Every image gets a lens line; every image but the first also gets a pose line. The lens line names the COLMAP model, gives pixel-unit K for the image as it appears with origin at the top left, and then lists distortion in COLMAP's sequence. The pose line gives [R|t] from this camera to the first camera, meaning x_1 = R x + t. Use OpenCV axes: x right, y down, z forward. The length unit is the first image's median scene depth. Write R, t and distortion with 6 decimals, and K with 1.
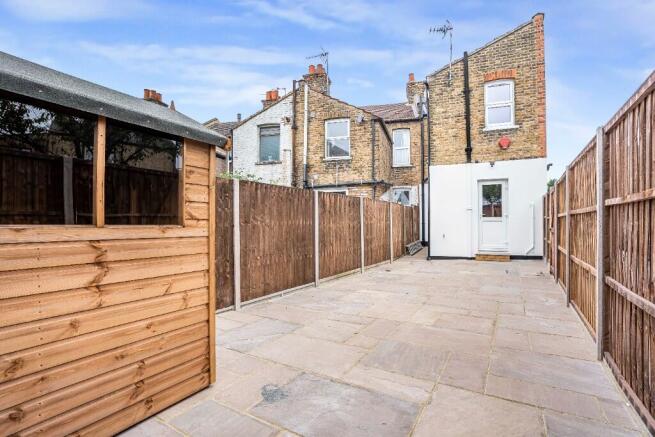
lens RADIAL K [[309.8, 0, 331.2], [0, 309.8, 214.8], [0, 0, 1]] dist [-0.030799, 0.003047]
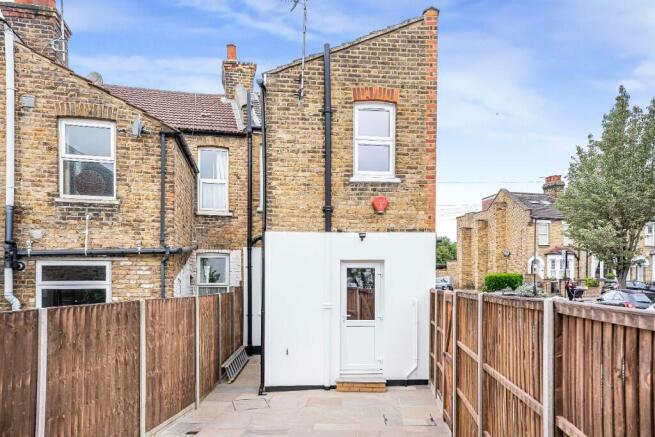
lens RADIAL K [[510.6, 0, 320.5], [0, 510.6, 222.2], [0, 0, 1]] dist [0.017114, 0.052125]
pose [[0.891103, 0.004754, 0.453776, -0.025260], [-0.014319, 0.999742, 0.017646, -0.195852], [-0.453575, -0.022222, 0.890941, 0.098930]]
